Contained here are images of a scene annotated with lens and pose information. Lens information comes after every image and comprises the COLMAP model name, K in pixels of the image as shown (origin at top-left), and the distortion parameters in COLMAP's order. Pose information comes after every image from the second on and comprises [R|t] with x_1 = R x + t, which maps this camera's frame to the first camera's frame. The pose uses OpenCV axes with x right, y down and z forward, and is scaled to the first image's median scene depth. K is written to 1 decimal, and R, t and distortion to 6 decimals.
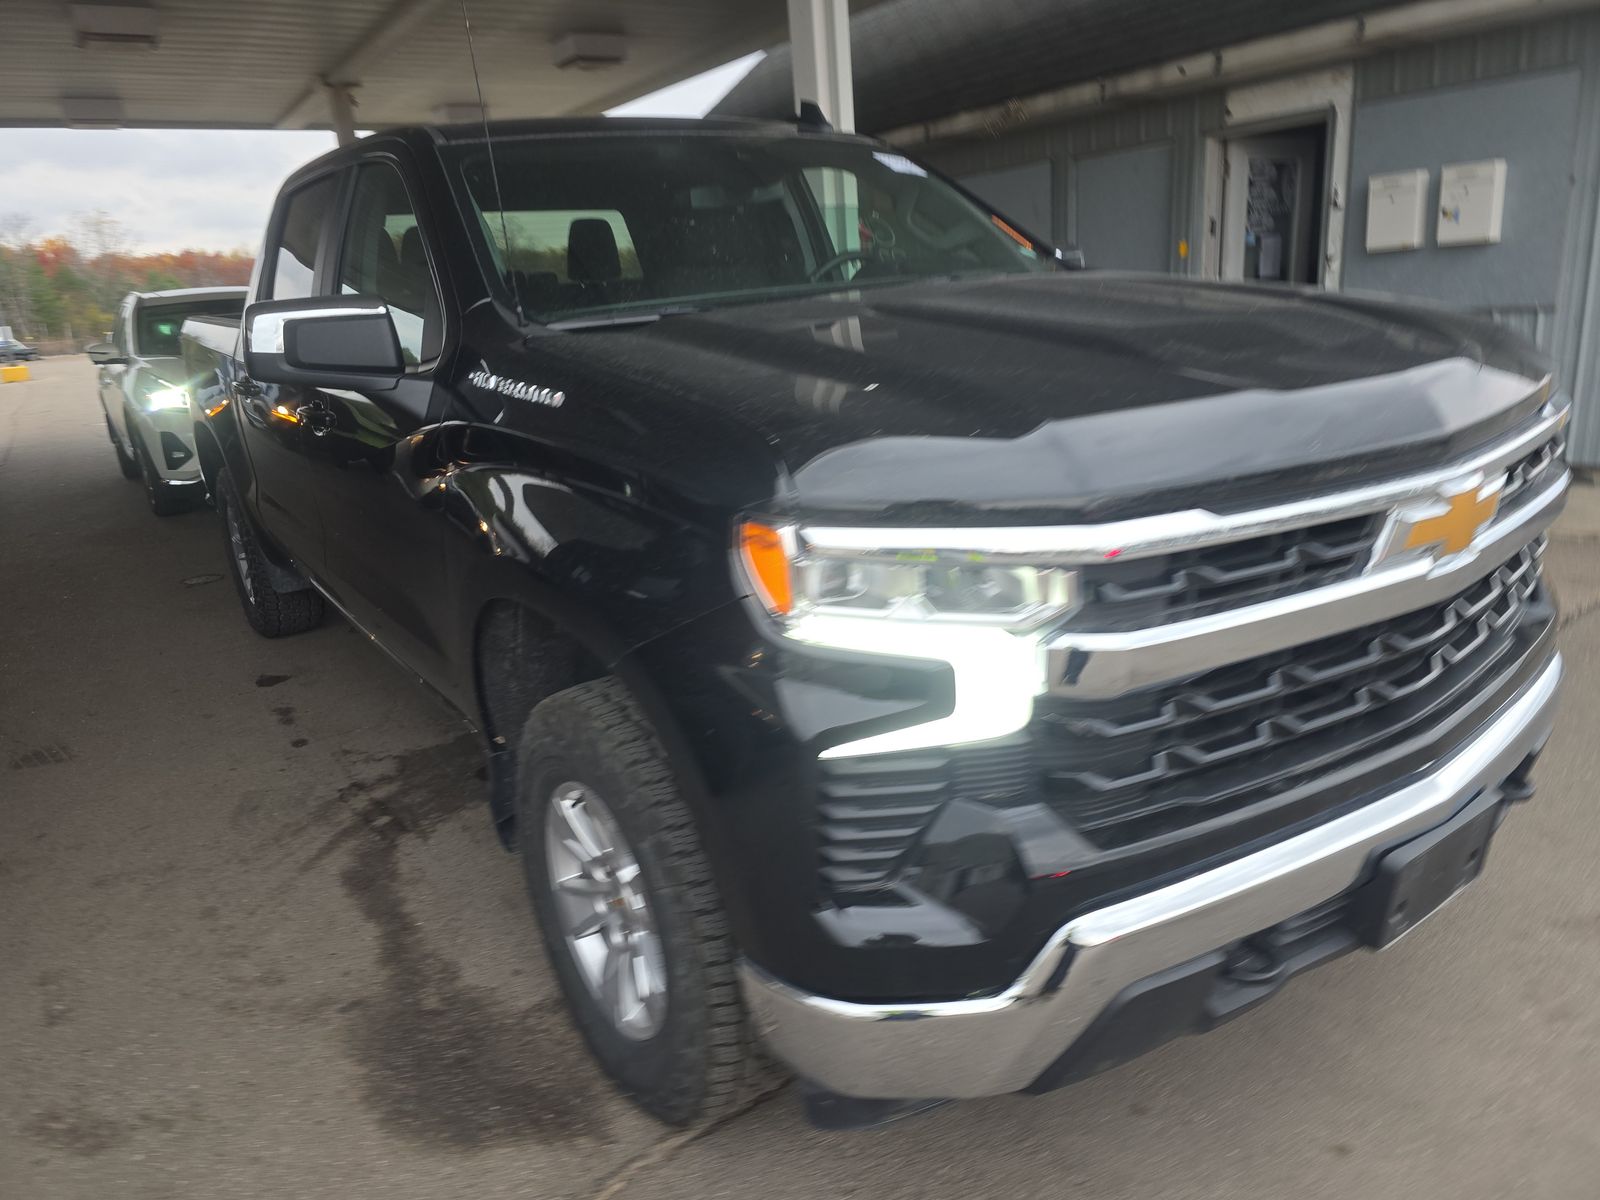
lens RADIAL K [[1099.5, 0, 800.0], [0, 1099.5, 600.0], [0, 0, 1]] dist [0.020315, -0.038241]
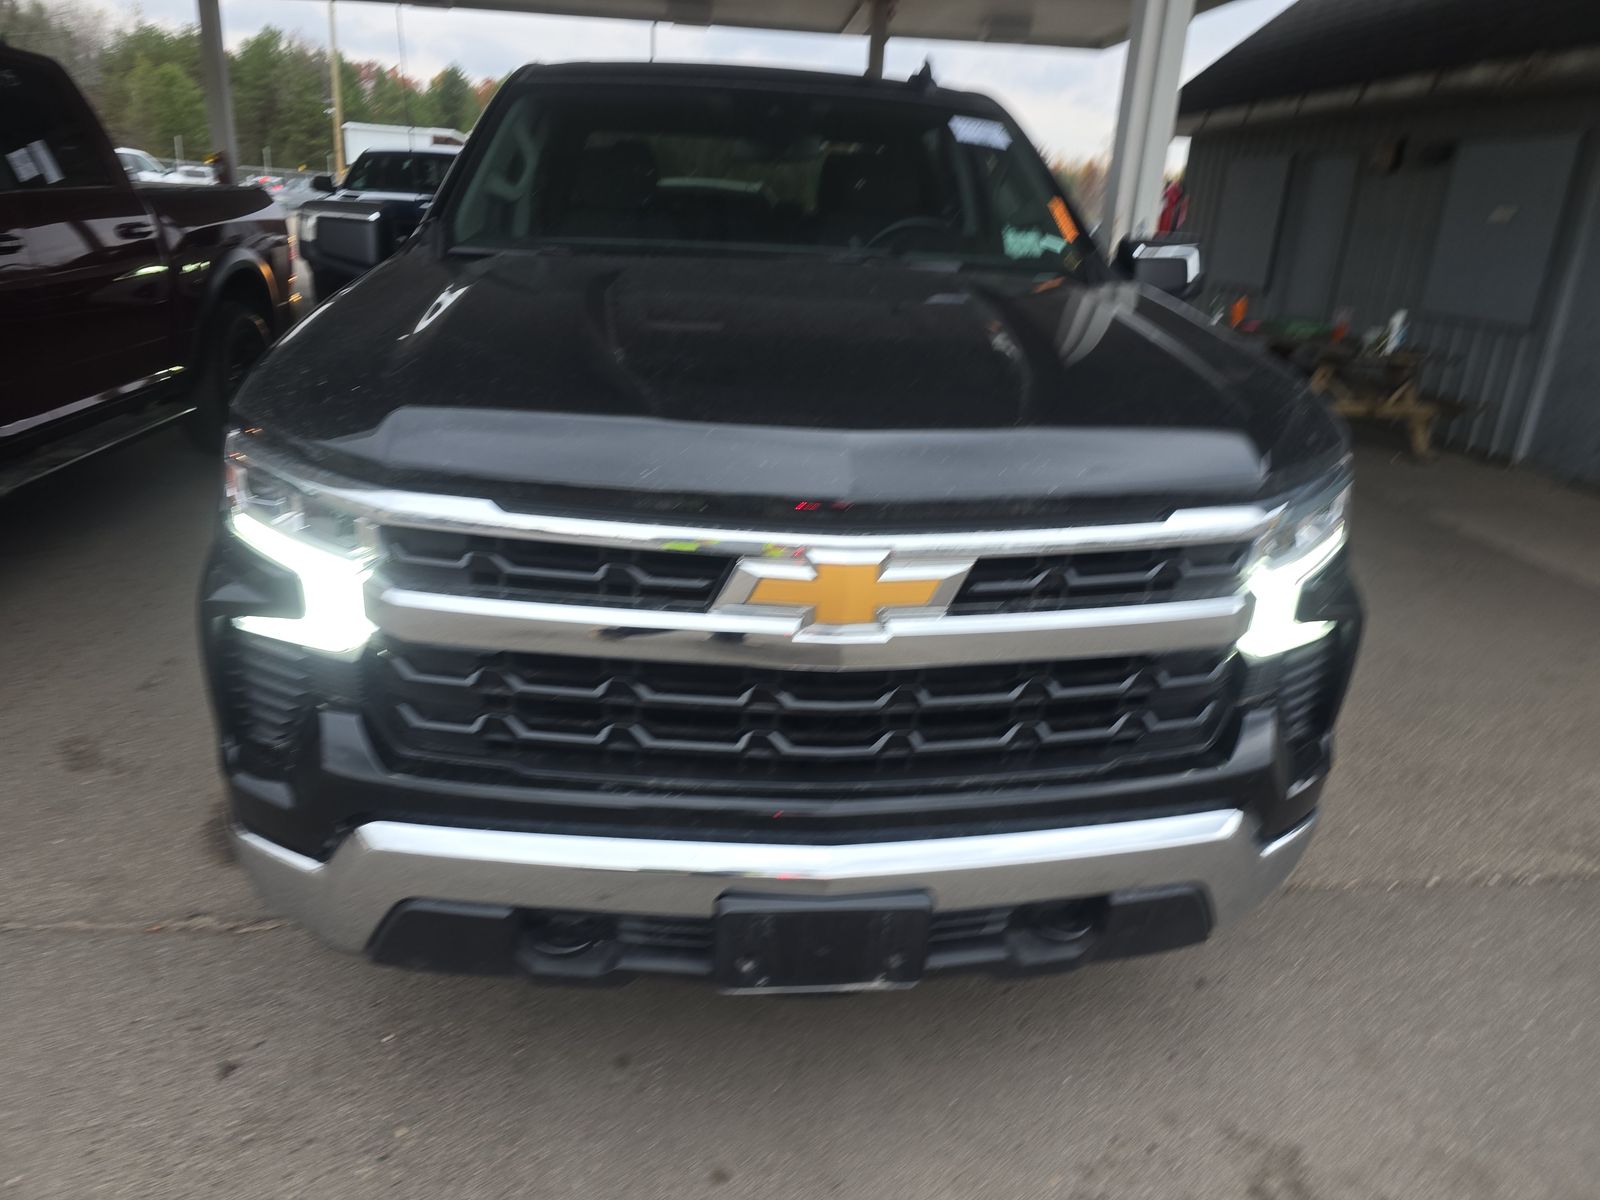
lens RADIAL K [[1099.5, 0, 800.0], [0, 1099.5, 600.0], [0, 0, 1]] dist [0.020315, -0.038241]
pose [[0.863946, 0.275145, -0.421773, 1.101529], [-0.244573, 0.961385, 0.126187, -0.199262], [0.440206, -0.005865, 0.897877, 0.162864]]
